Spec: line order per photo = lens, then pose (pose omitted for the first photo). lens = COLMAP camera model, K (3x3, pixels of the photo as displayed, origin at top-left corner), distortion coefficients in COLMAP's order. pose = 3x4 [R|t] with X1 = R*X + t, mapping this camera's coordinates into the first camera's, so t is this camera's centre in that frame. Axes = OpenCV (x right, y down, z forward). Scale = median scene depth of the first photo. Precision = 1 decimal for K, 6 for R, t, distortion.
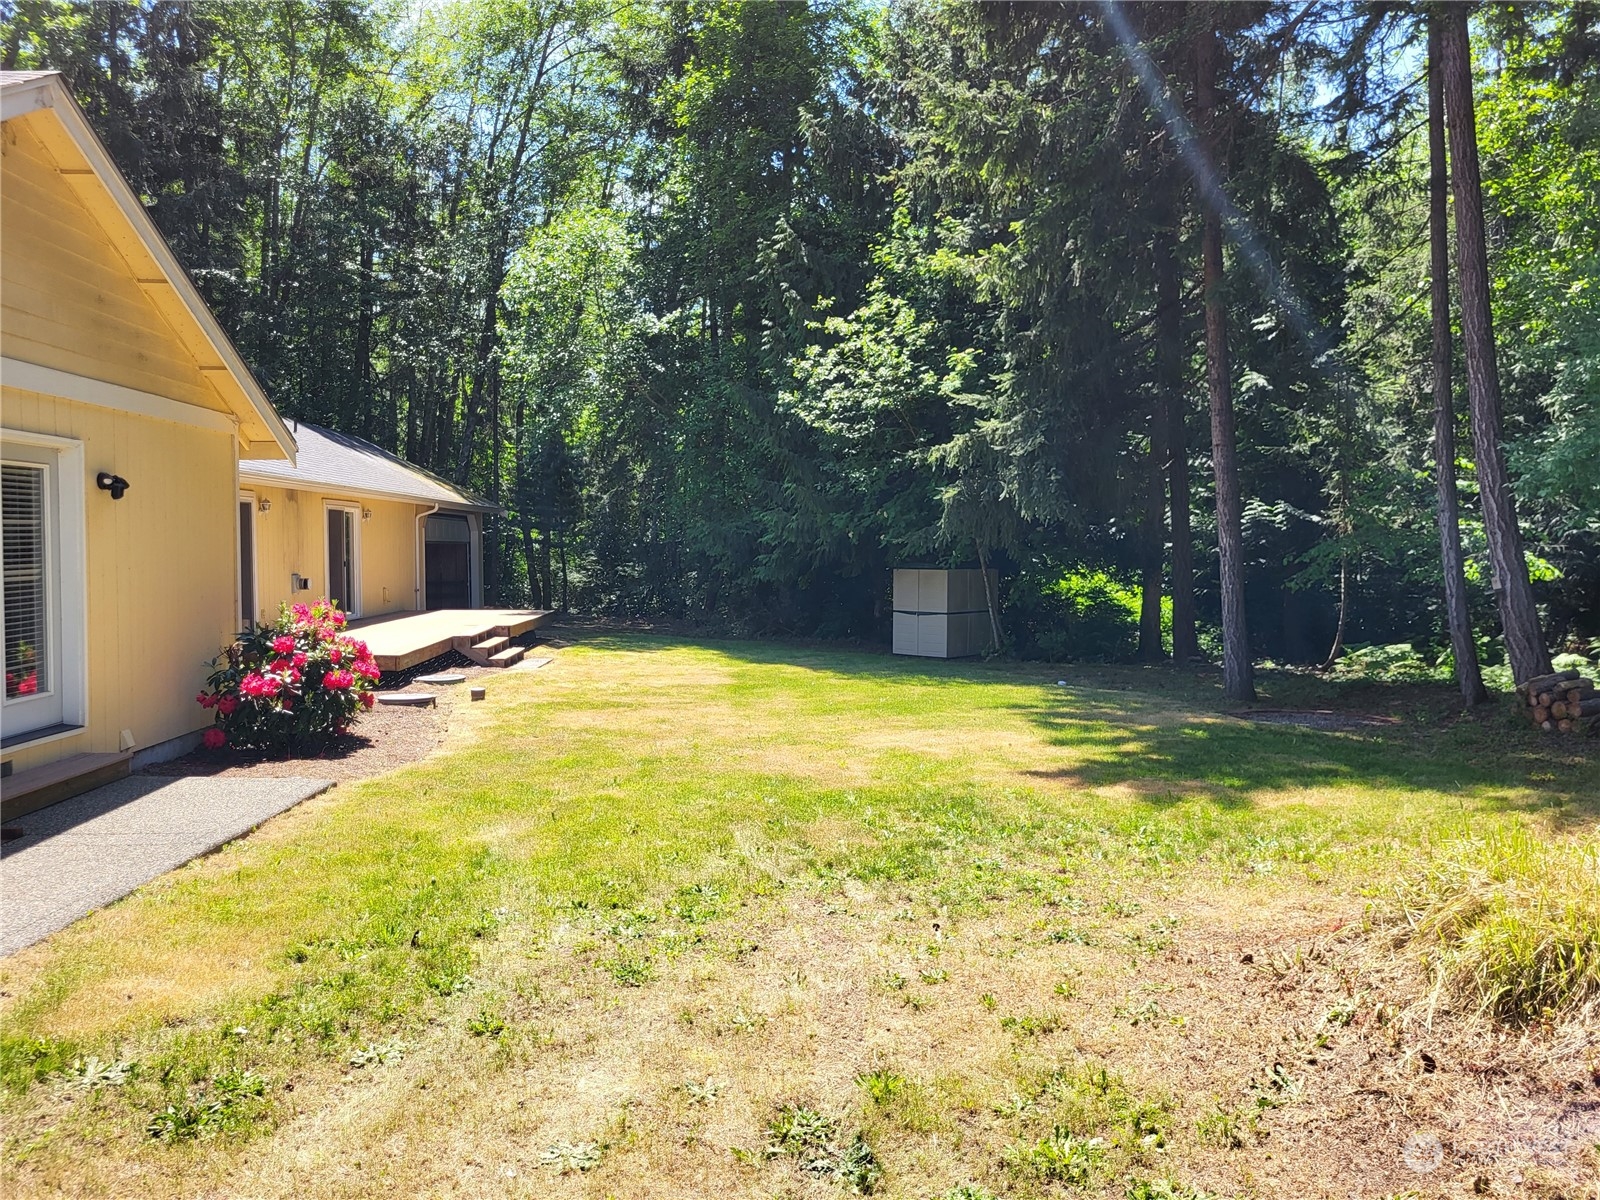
lens RADIAL K [[1232.6, 0, 800.0], [0, 1232.6, 600.0], [0, 0, 1]] dist [0.052030, -0.035030]
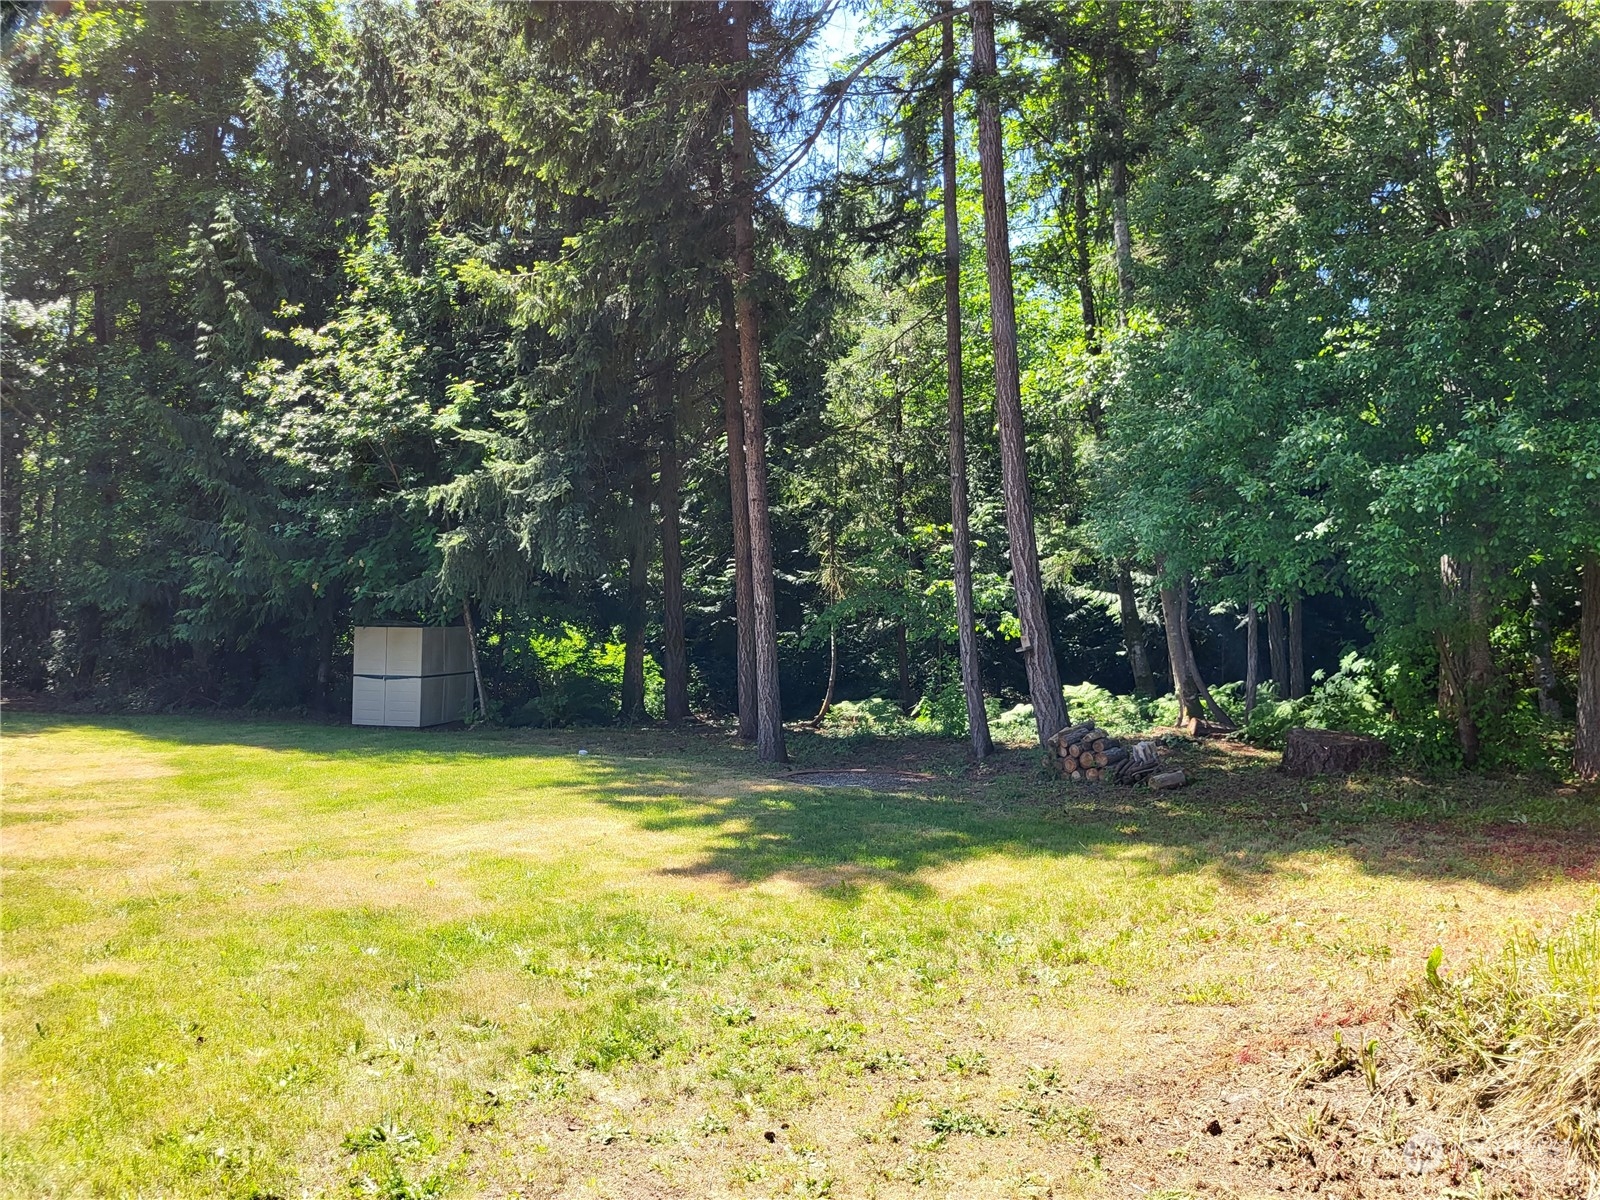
lens RADIAL K [[1232.6, 0, 800.0], [0, 1232.6, 600.0], [0, 0, 1]] dist [0.052030, -0.035030]
pose [[0.887671, 0.010062, 0.460369, -0.059606], [0.011194, 0.998994, -0.043419, -0.003261], [-0.460343, 0.043695, 0.886665, 0.101720]]
